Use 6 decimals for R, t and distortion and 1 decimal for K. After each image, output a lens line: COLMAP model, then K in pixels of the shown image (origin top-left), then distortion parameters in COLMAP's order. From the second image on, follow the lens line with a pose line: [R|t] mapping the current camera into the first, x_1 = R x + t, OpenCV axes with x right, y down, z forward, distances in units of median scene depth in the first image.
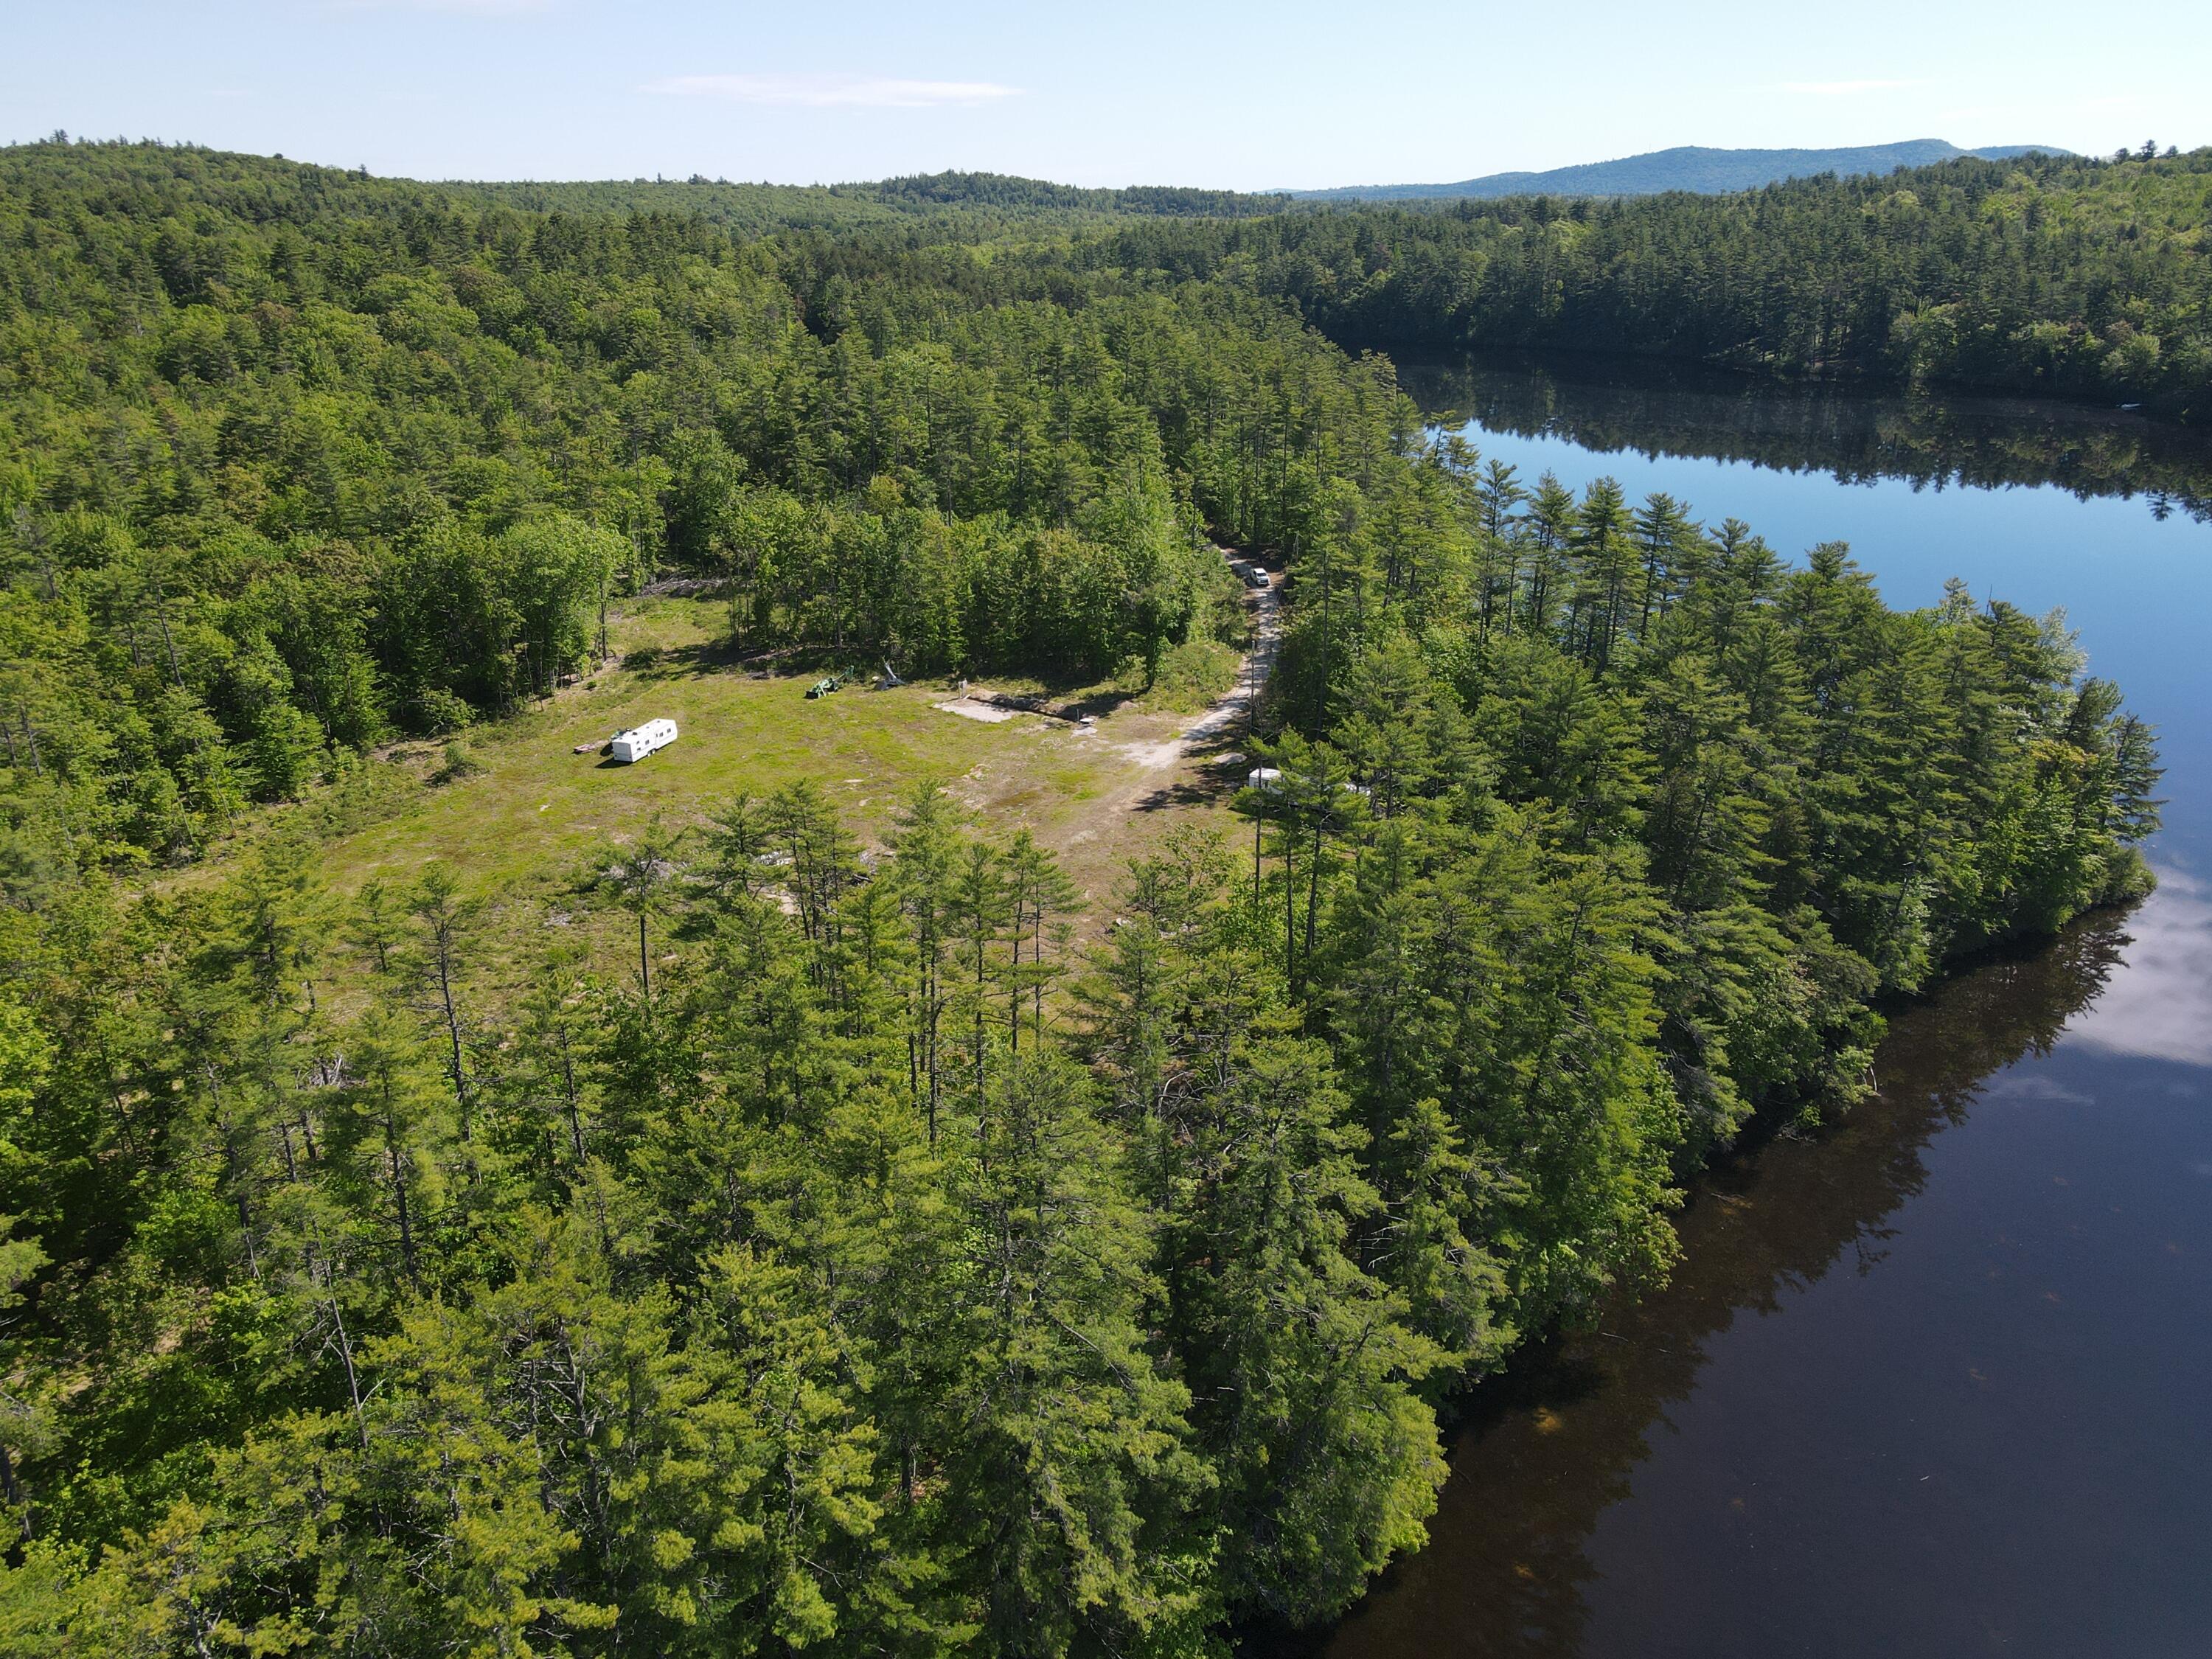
lens RADIAL K [[1627.0, 0, 1088.7], [0, 1627.0, 828.6], [0, 0, 1]] dist [0.010810, 0.014845]
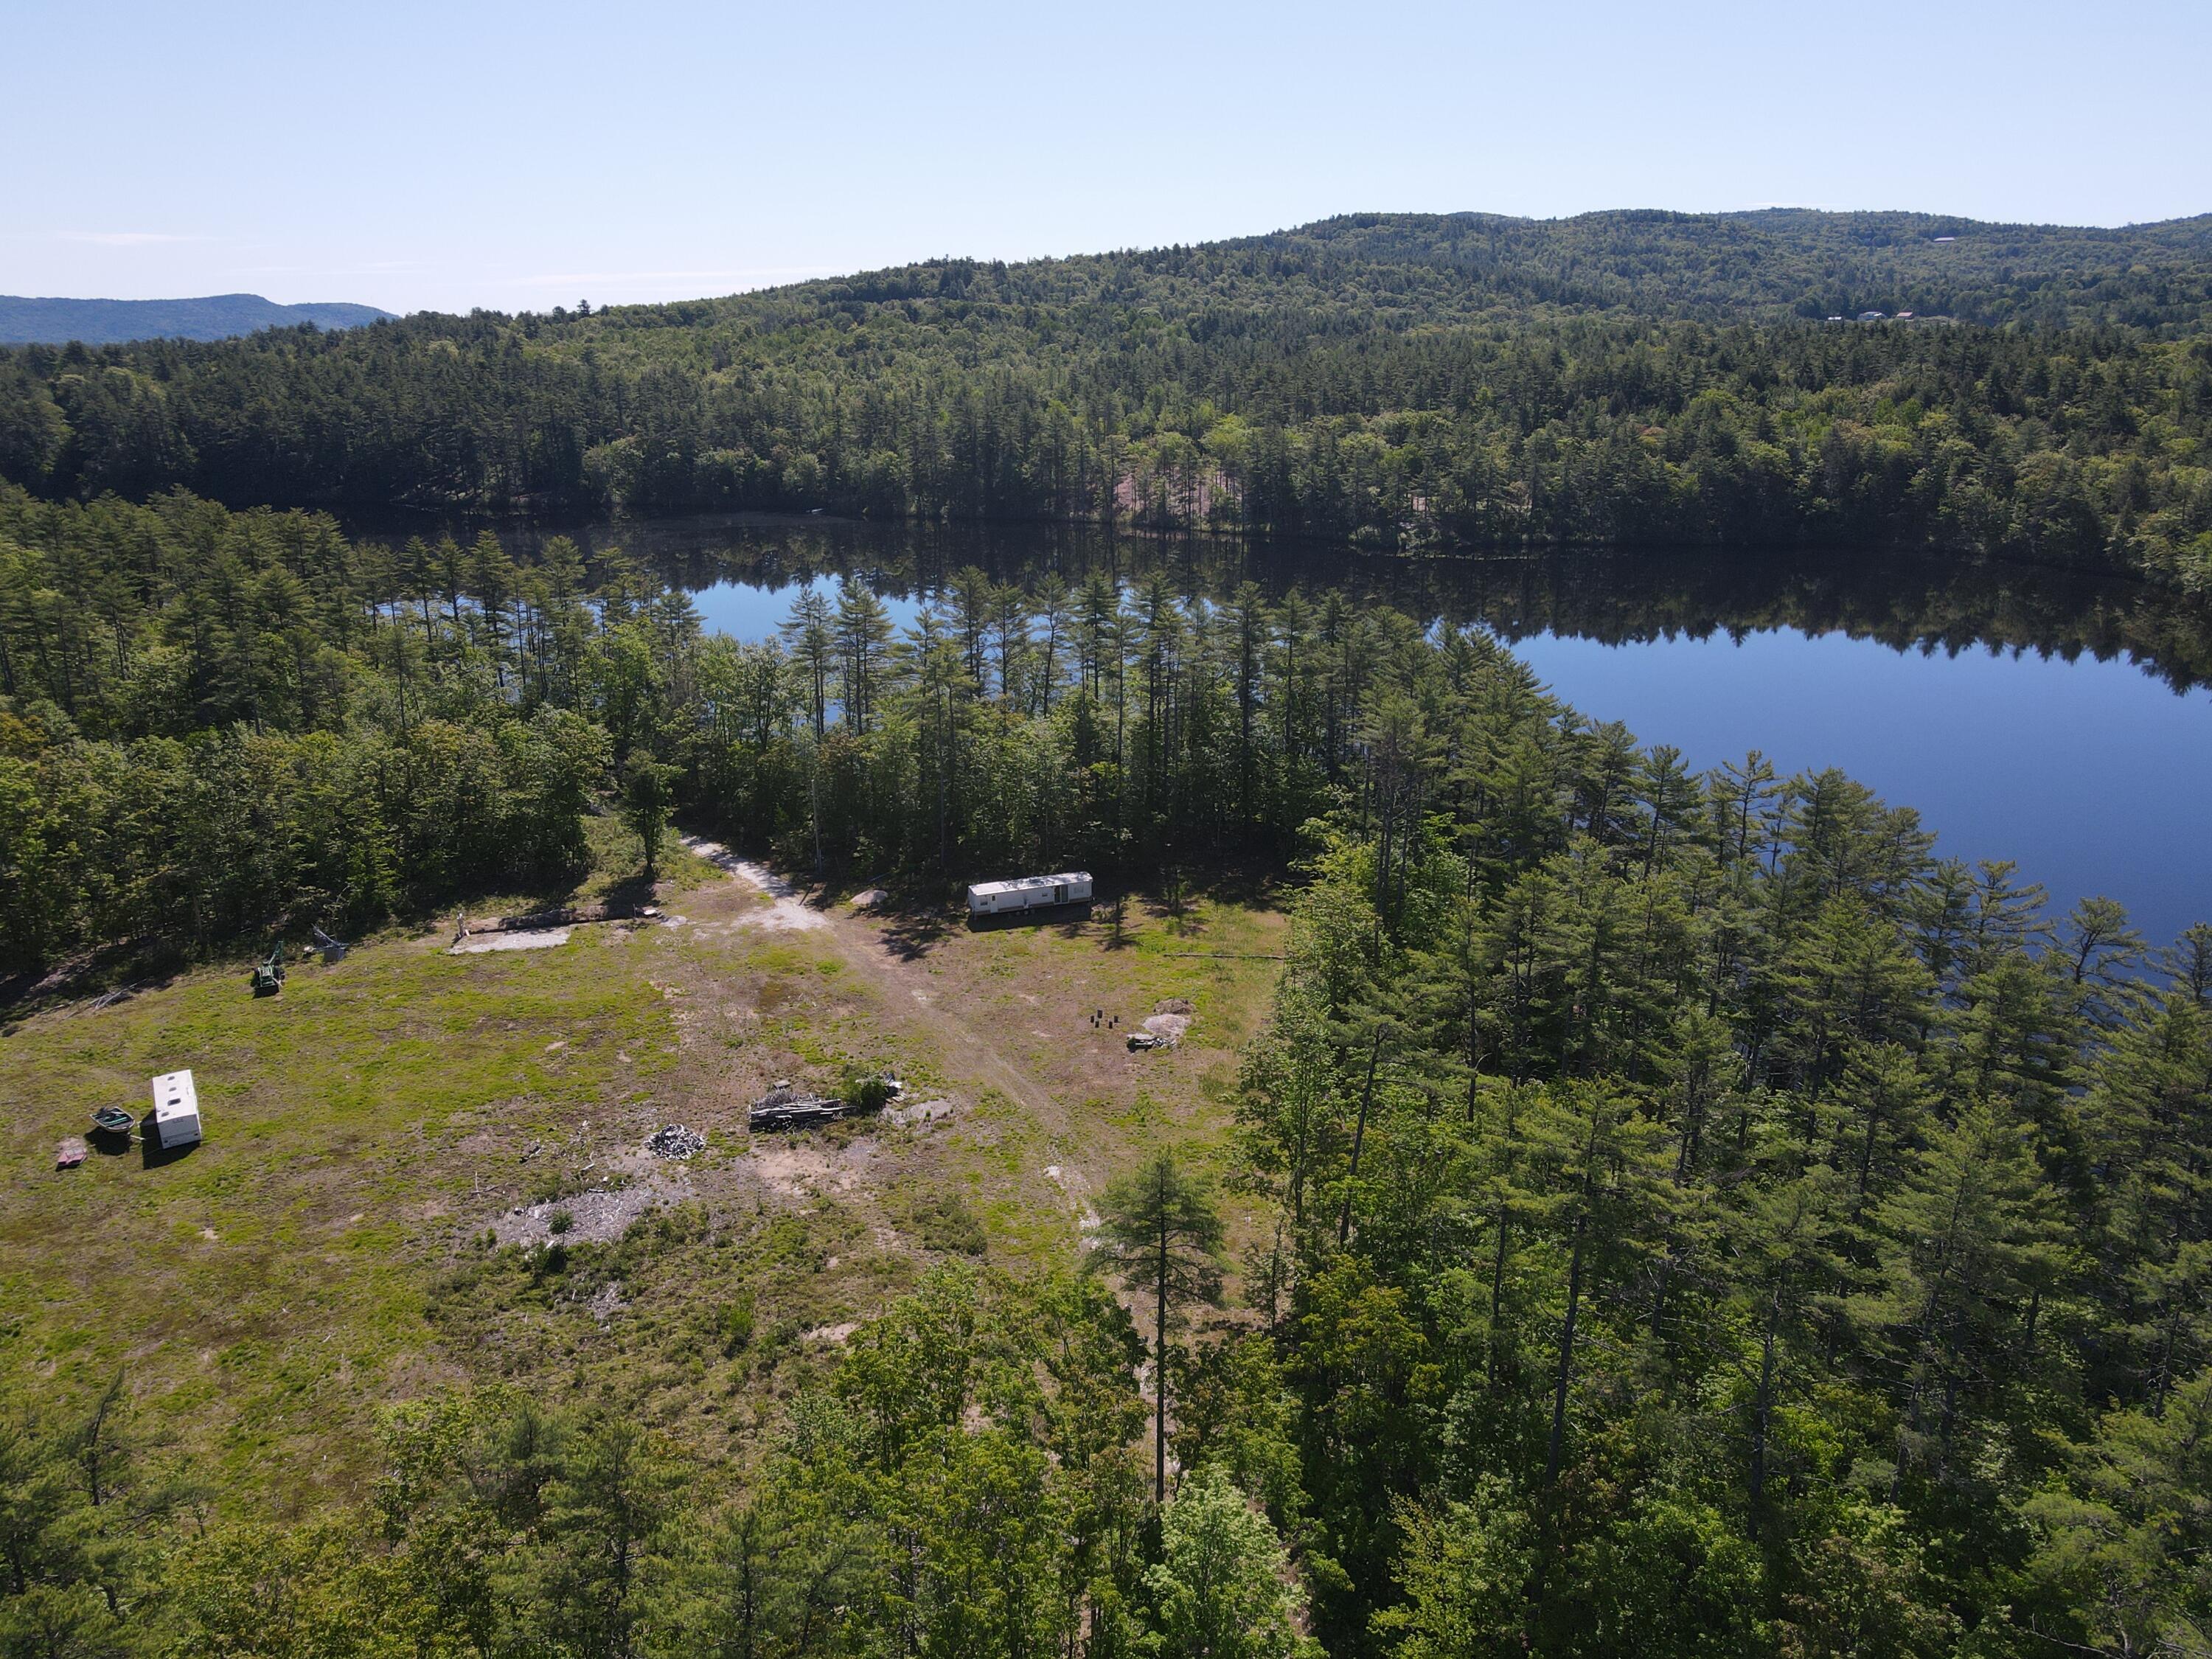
lens RADIAL K [[1627.0, 0, 1096.5], [0, 1627.0, 836.8], [0, 0, 1]] dist [0.010810, 0.014845]
pose [[0.605540, -0.231967, 0.761258, -0.466926], [0.291526, 0.954740, 0.059031, -0.079704], [-0.740496, 0.186181, 0.645757, 0.236426]]
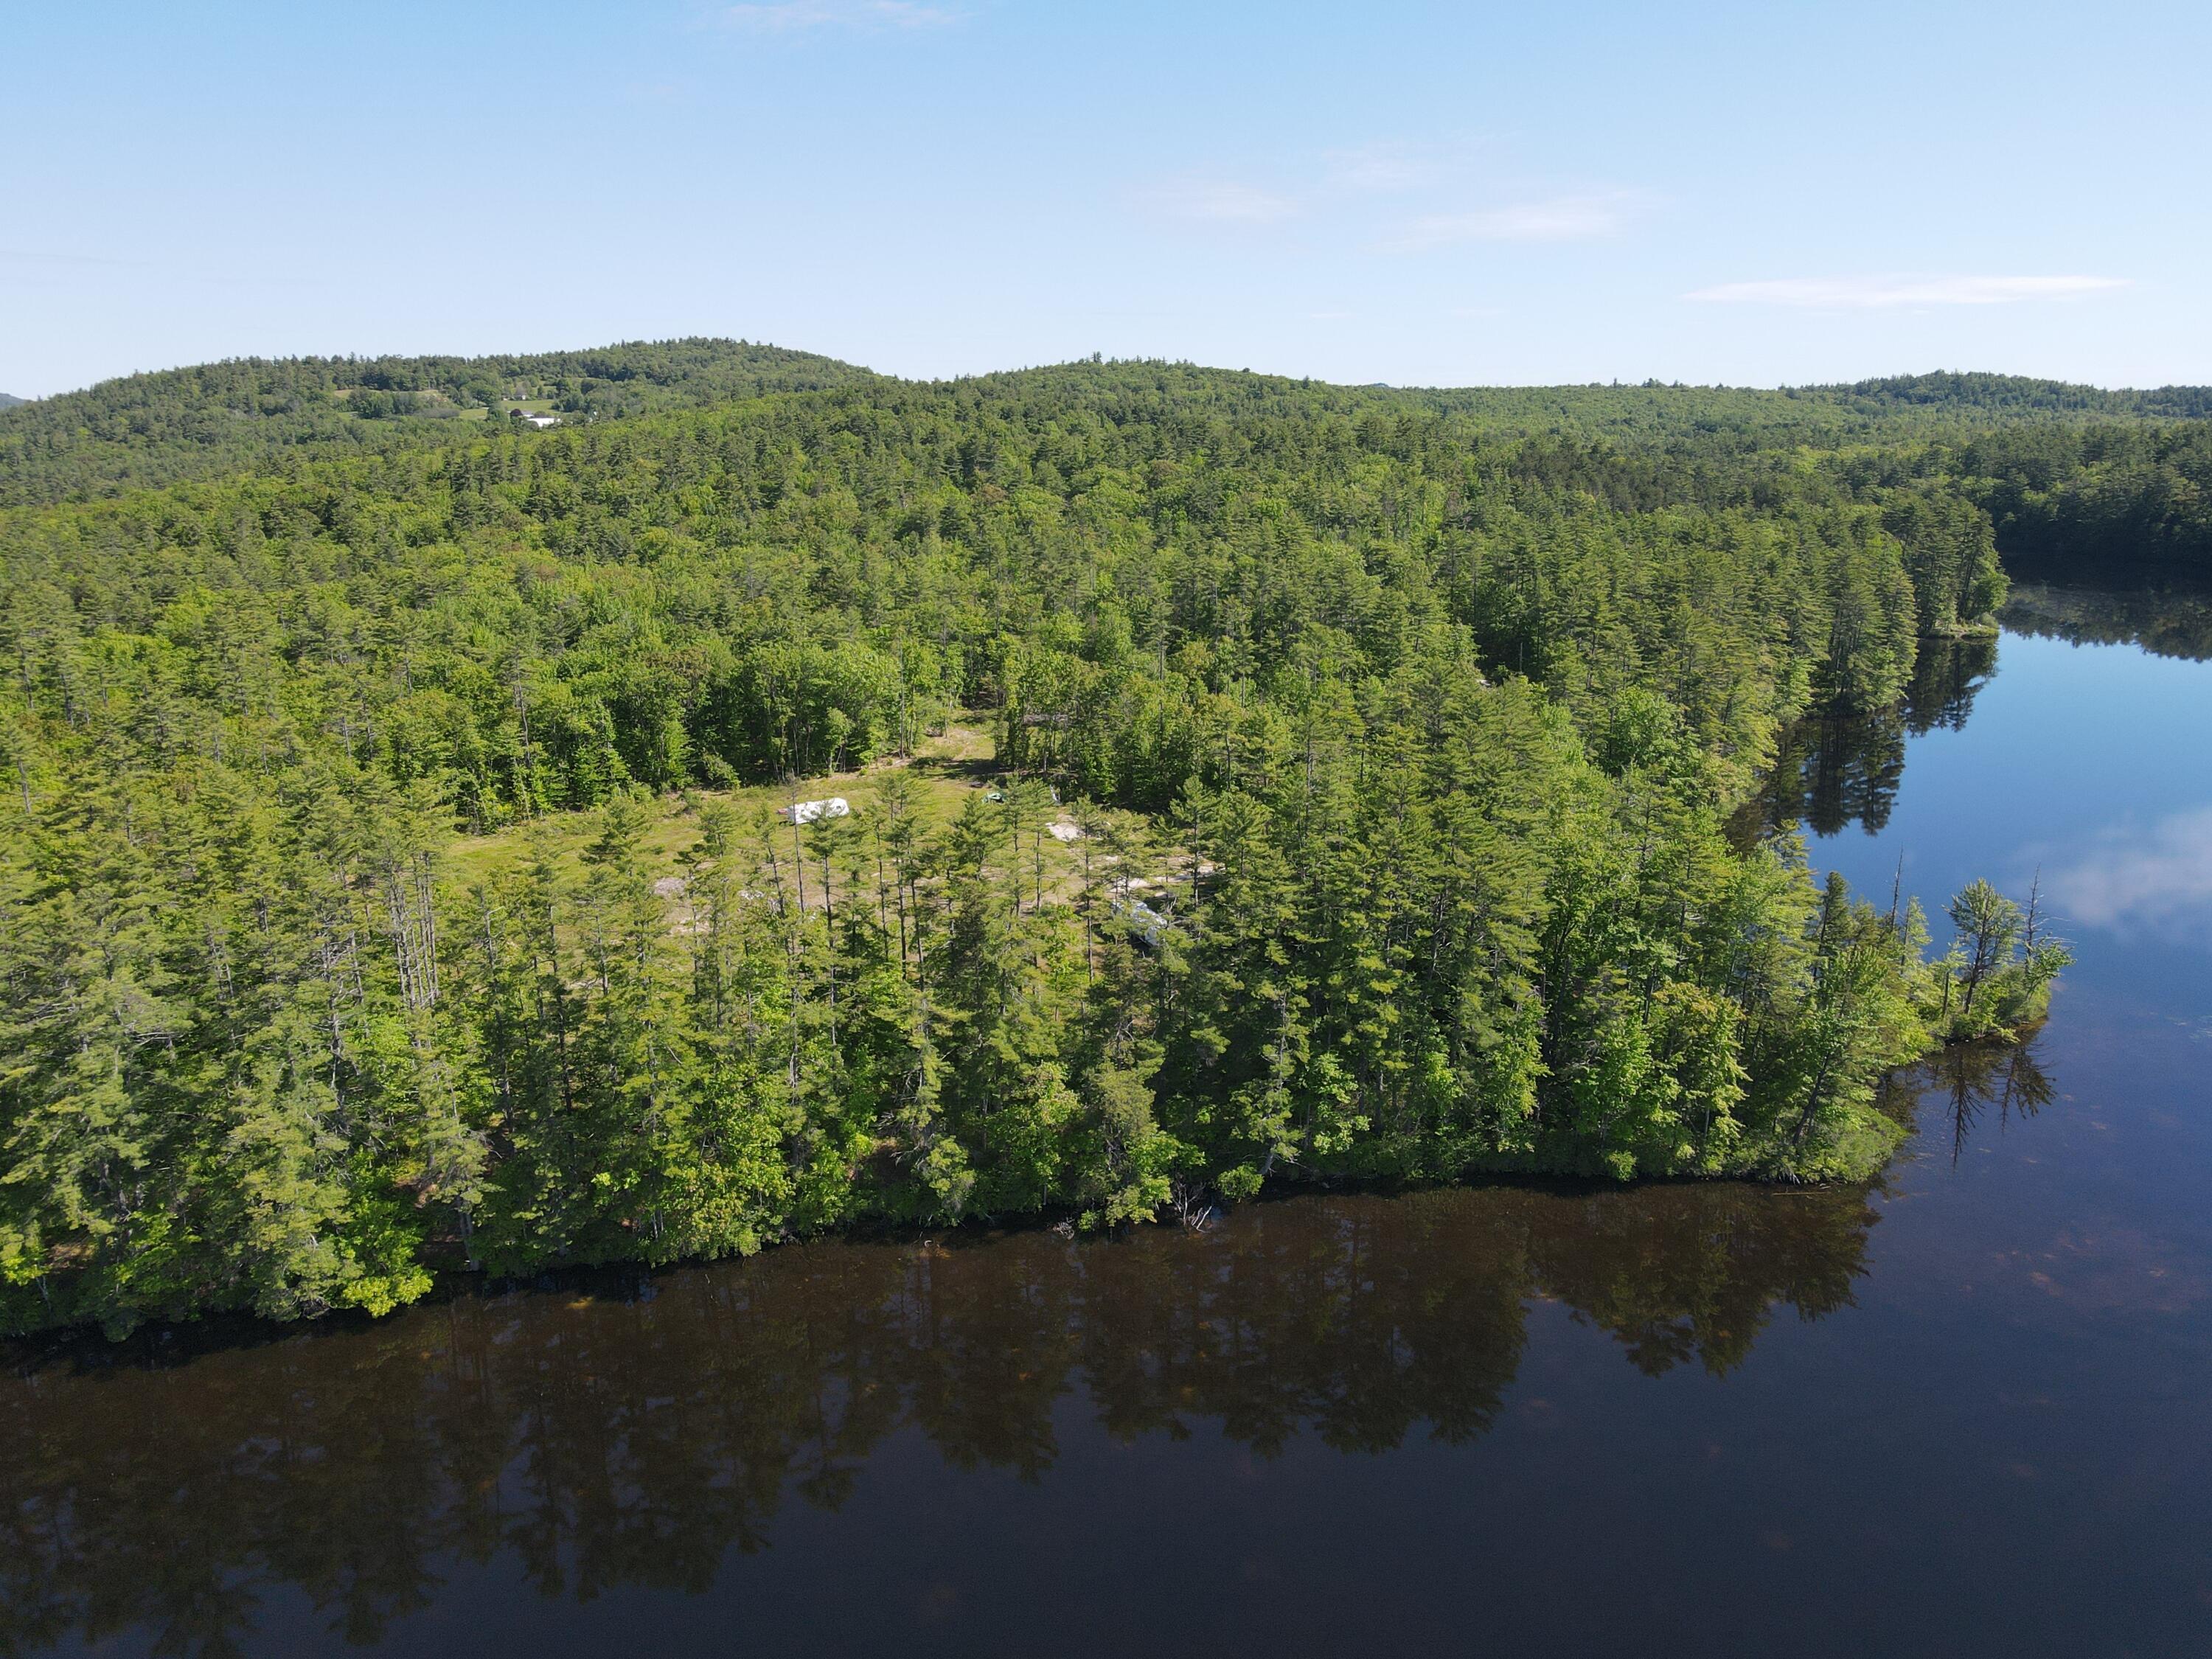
lens RADIAL K [[1627.0, 0, 1105.8], [0, 1627.0, 837.8], [0, 0, 1]] dist [0.010810, 0.014845]
pose [[0.832718, 0.146107, -0.534072, 0.553339], [-0.201702, 0.978326, -0.046850, -0.016810], [0.515651, 0.146737, 0.844140, 0.013959]]
